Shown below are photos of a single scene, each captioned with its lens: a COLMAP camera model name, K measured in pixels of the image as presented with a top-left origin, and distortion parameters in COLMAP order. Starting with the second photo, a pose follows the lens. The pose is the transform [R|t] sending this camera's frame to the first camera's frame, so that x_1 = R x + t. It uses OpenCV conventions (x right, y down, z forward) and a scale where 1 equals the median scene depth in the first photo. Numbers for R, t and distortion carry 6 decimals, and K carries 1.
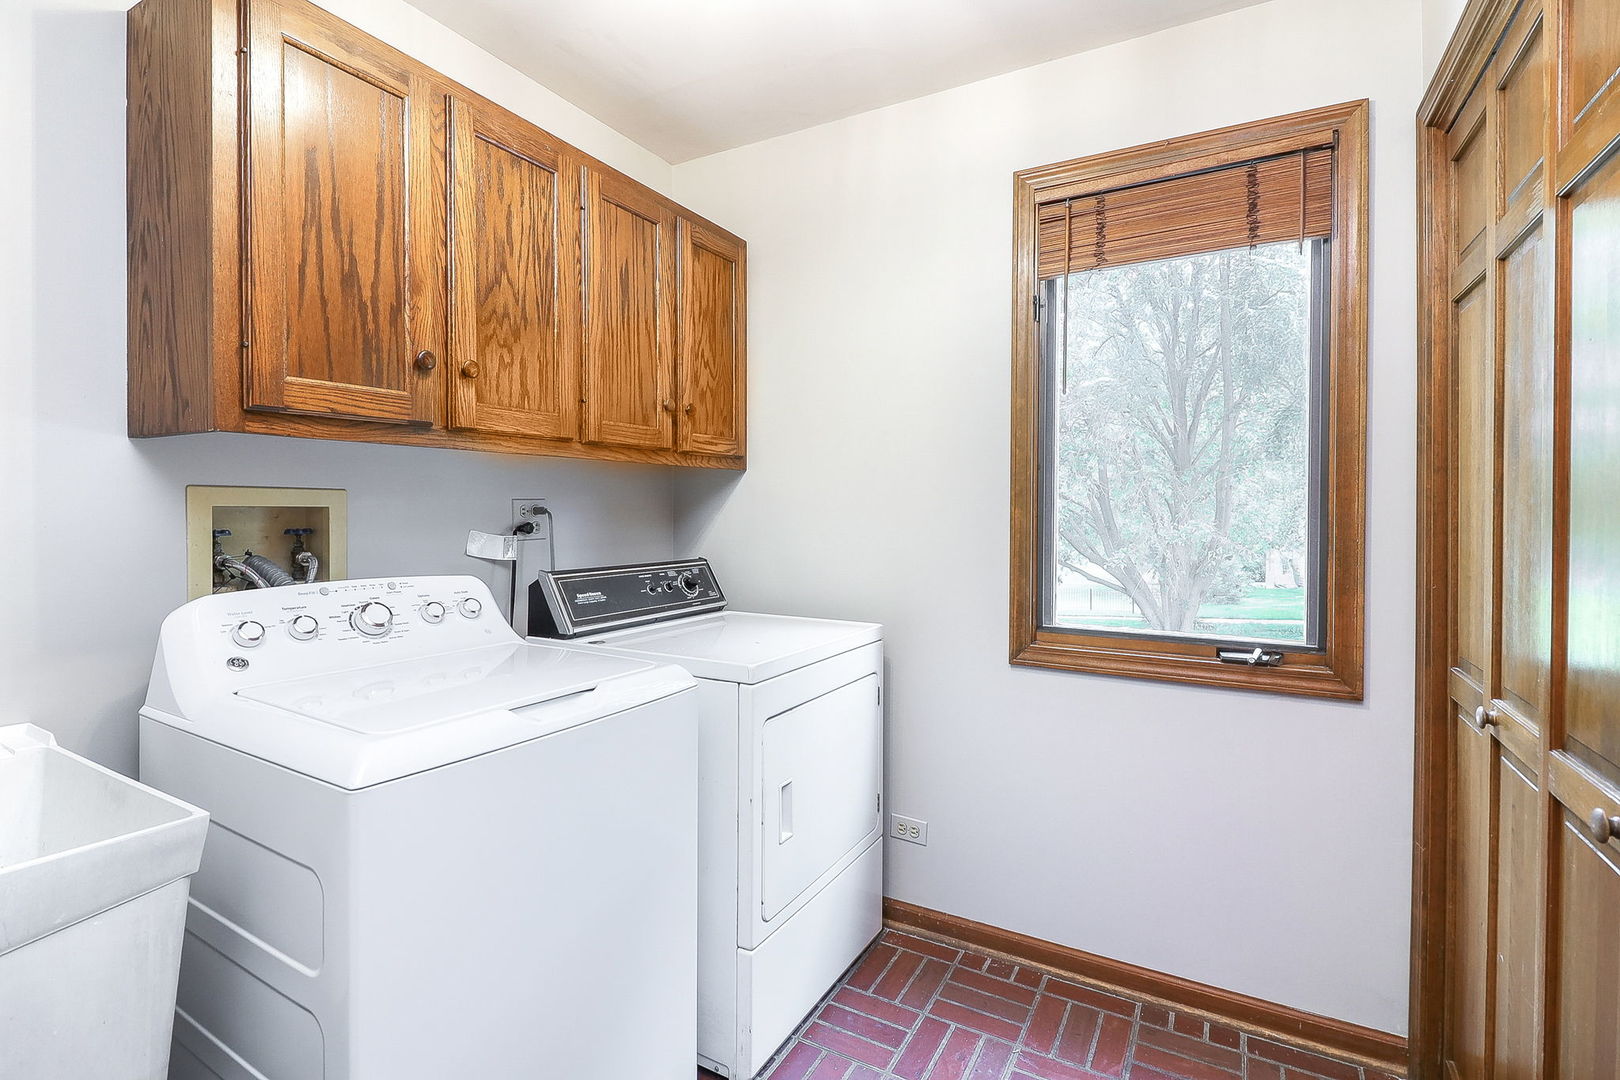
lens RADIAL K [[754.9, 0, 813.8], [0, 754.9, 516.3], [0, 0, 1]] dist [0.003482, -0.009338]
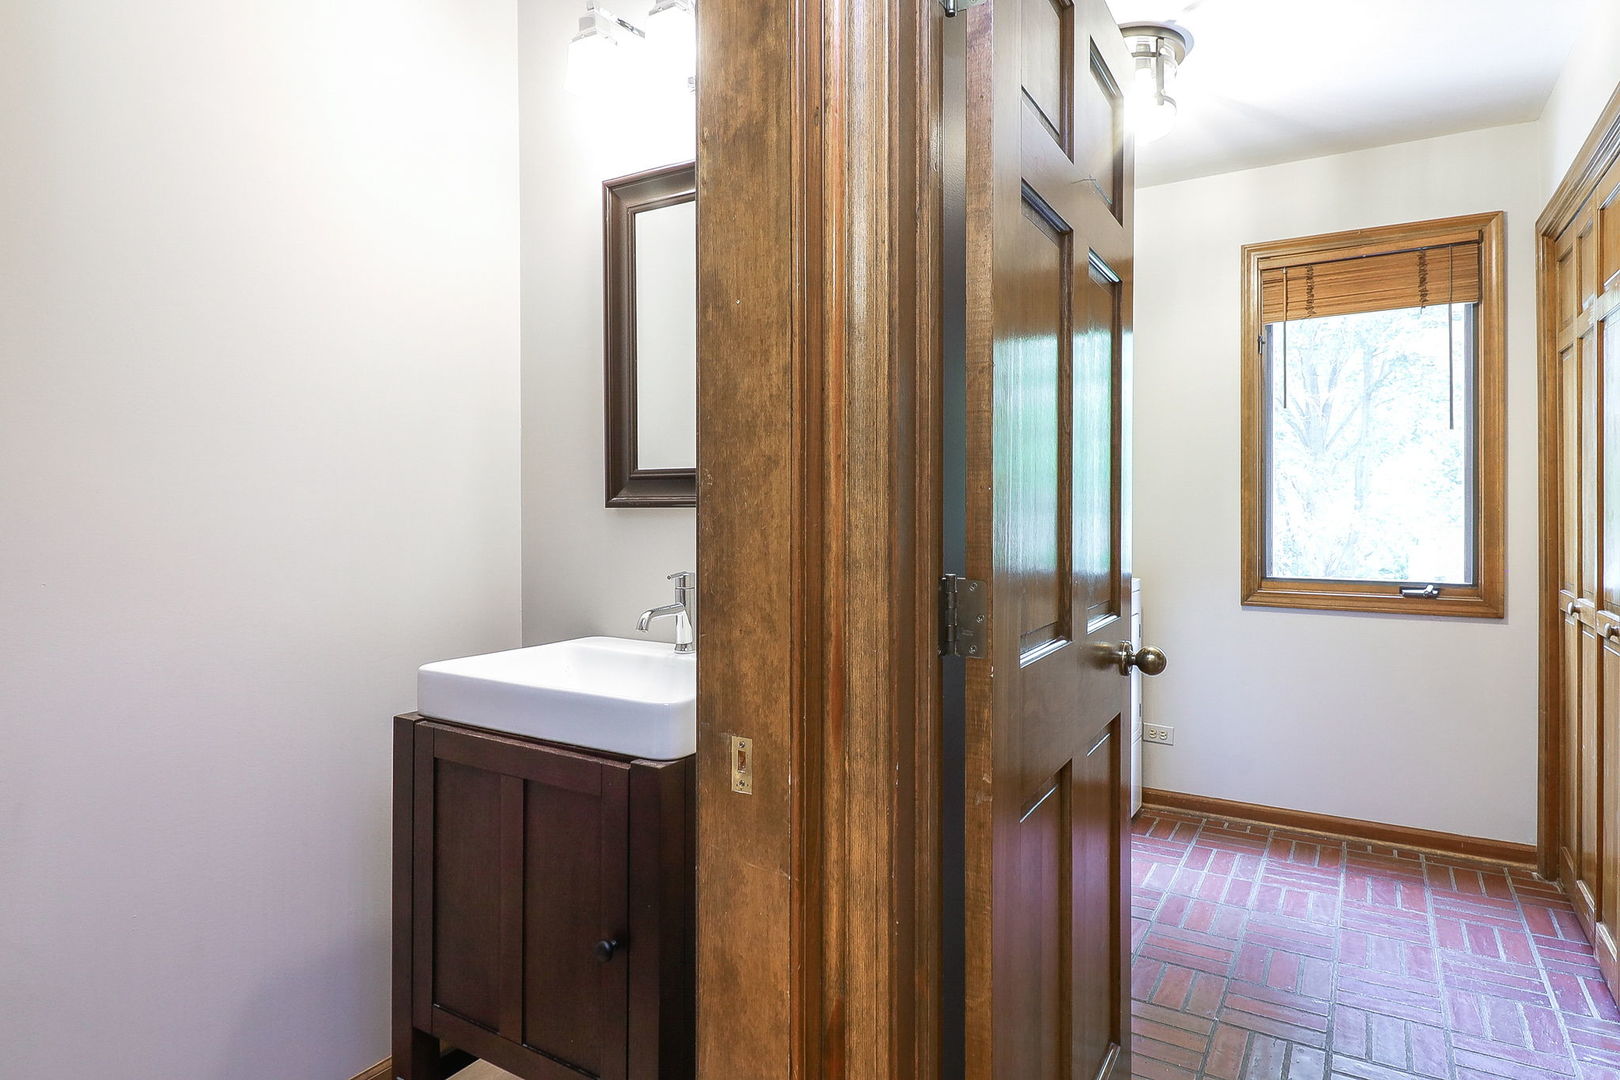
lens RADIAL K [[907.4, 0, 812.8], [0, 907.4, 508.1], [0, 0, 1]] dist [-0.010833, -0.002638]
pose [[0.999093, -0.006944, -0.042010, -0.507472], [0.006750, 0.999966, -0.004757, 0.026941], [0.042041, 0.004469, 0.999106, -0.759758]]
